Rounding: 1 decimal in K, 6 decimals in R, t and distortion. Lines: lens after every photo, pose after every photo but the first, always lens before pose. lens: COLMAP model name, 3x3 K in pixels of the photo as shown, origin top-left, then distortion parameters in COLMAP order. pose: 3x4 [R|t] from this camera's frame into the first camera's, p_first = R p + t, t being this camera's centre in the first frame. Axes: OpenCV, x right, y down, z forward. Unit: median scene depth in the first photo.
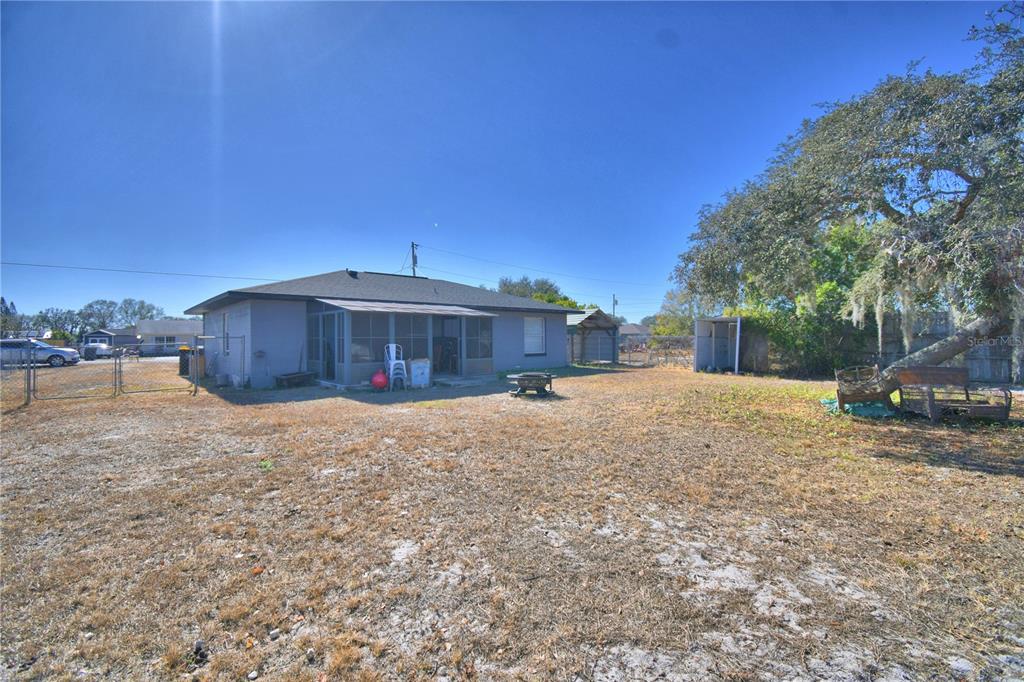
lens RADIAL K [[445.6, 0, 514.0], [0, 445.6, 341.5], [0, 0, 1]] dist [-0.004295, -0.006288]
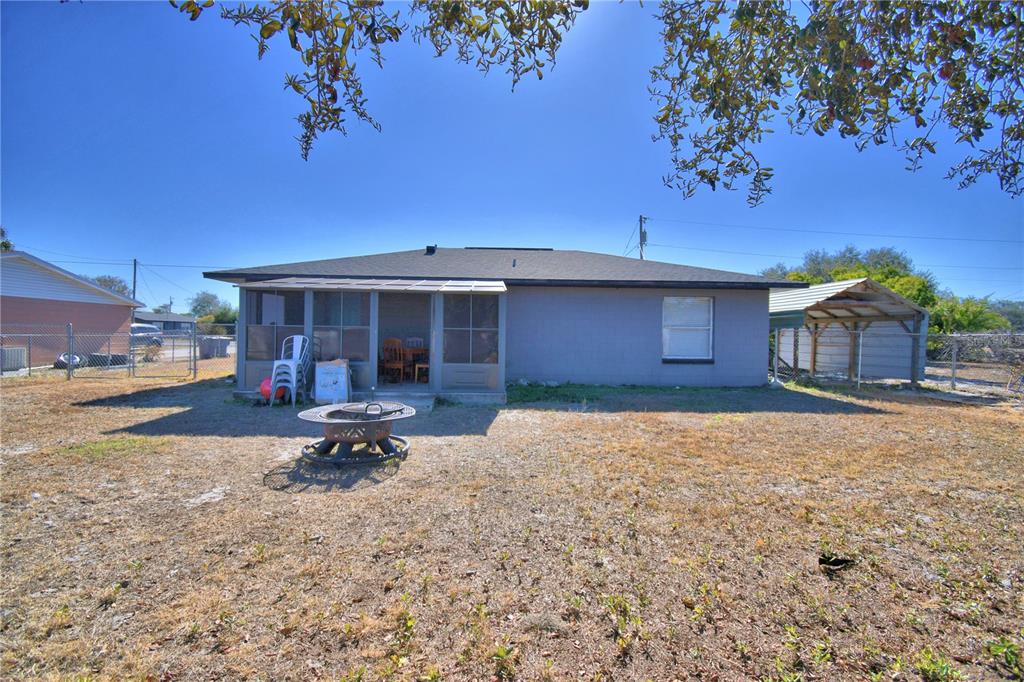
lens RADIAL K [[445.6, 0, 507.9], [0, 445.6, 343.8], [0, 0, 1]] dist [-0.004295, -0.006288]
pose [[0.769867, 0.033163, -0.637342, 0.233870], [-0.019938, 0.999411, 0.027919, -0.004500], [0.637892, -0.008787, 0.770075, 0.385318]]
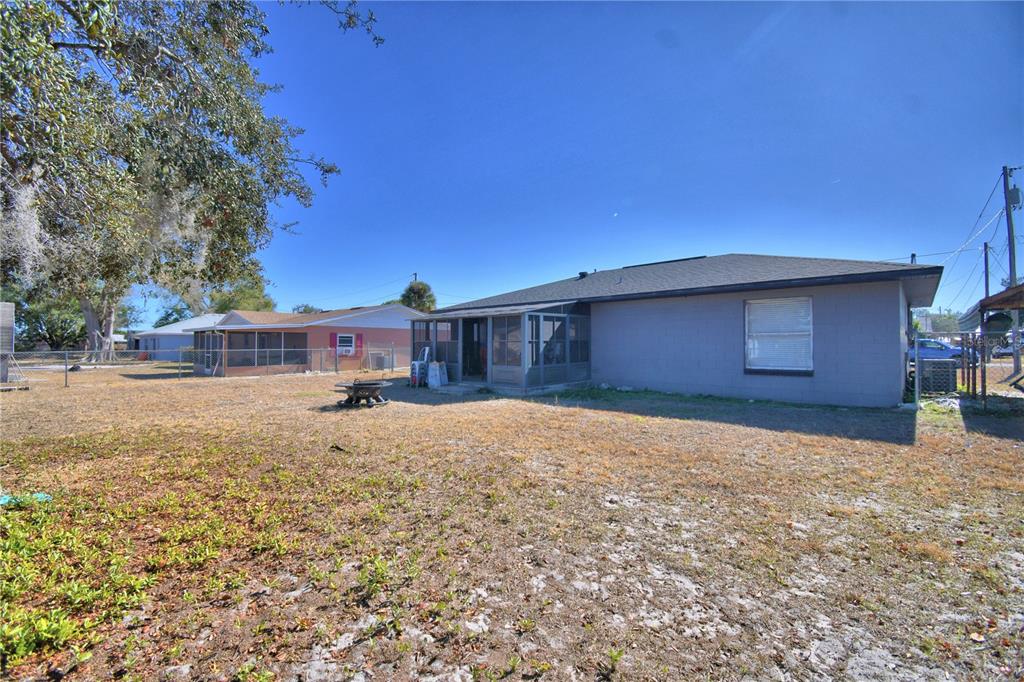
lens RADIAL K [[445.6, 0, 512.3], [0, 445.6, 341.4], [0, 0, 1]] dist [-0.004295, -0.006288]
pose [[0.101671, 0.001860, -0.994816, 0.510820], [0.001091, 0.999997, 0.001981, -0.006774], [0.994817, -0.001287, 0.101669, 0.626016]]
